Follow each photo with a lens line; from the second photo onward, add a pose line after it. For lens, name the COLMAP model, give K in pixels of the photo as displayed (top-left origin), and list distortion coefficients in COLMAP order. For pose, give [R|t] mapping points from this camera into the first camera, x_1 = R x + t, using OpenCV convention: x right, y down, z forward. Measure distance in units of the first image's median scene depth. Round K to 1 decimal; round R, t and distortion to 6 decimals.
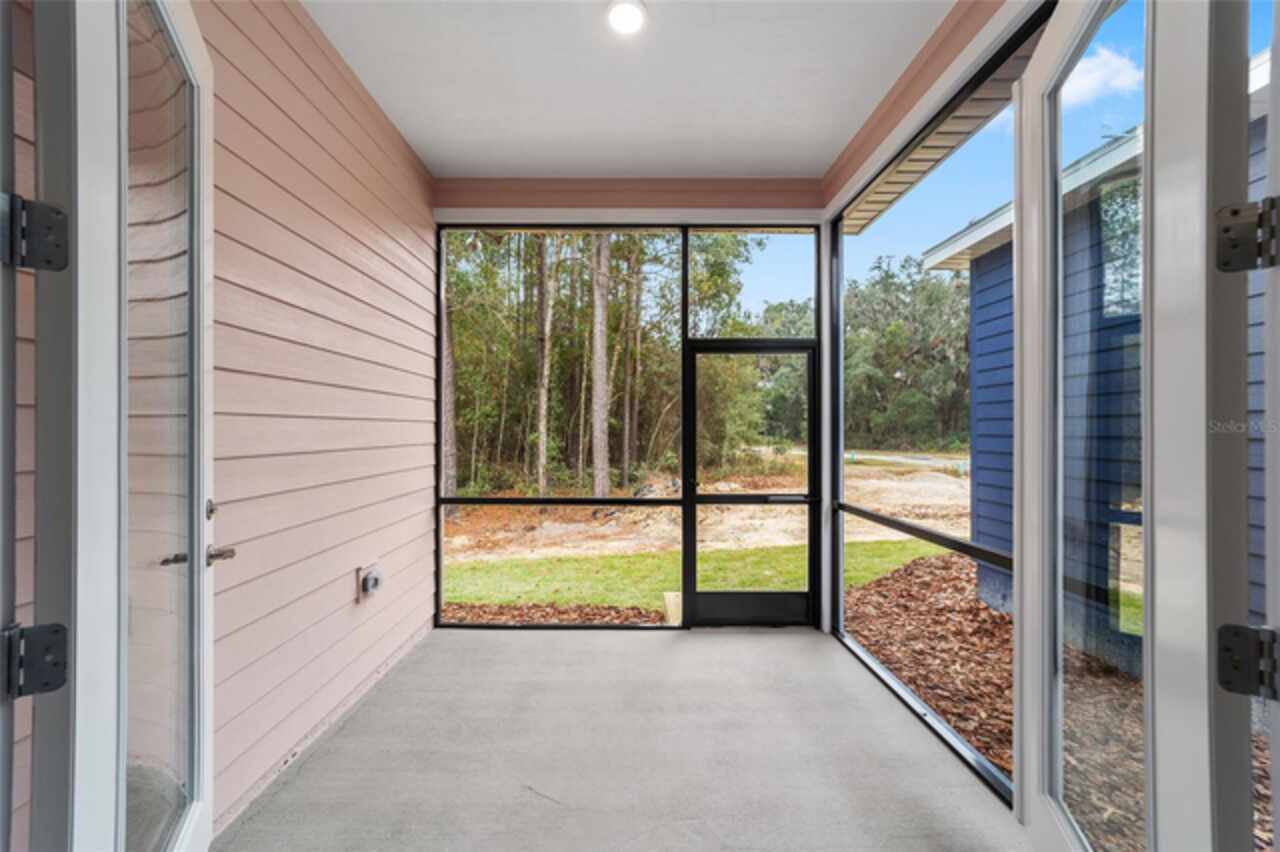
lens RADIAL K [[489.8, 0, 636.1], [0, 489.8, 427.9], [0, 0, 1]] dist [-0.008142, 0.003870]
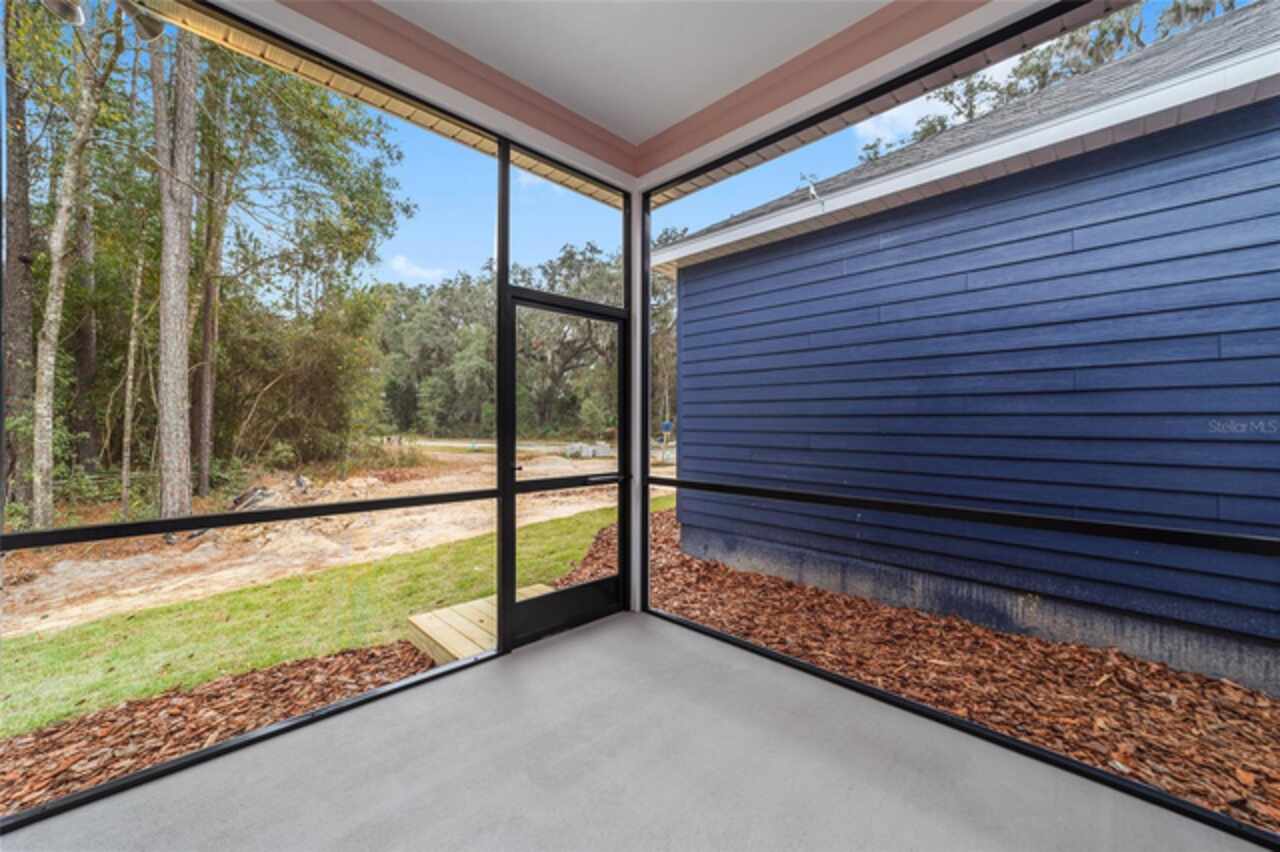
lens RADIAL K [[489.8, 0, 630.9], [0, 489.8, 418.2], [0, 0, 1]] dist [-0.008142, 0.003870]
pose [[0.732518, 0.007159, 0.680710, -0.157071], [-0.007647, 0.999968, -0.002288, 0.018920], [-0.680704, -0.003529, 0.732550, 0.159653]]
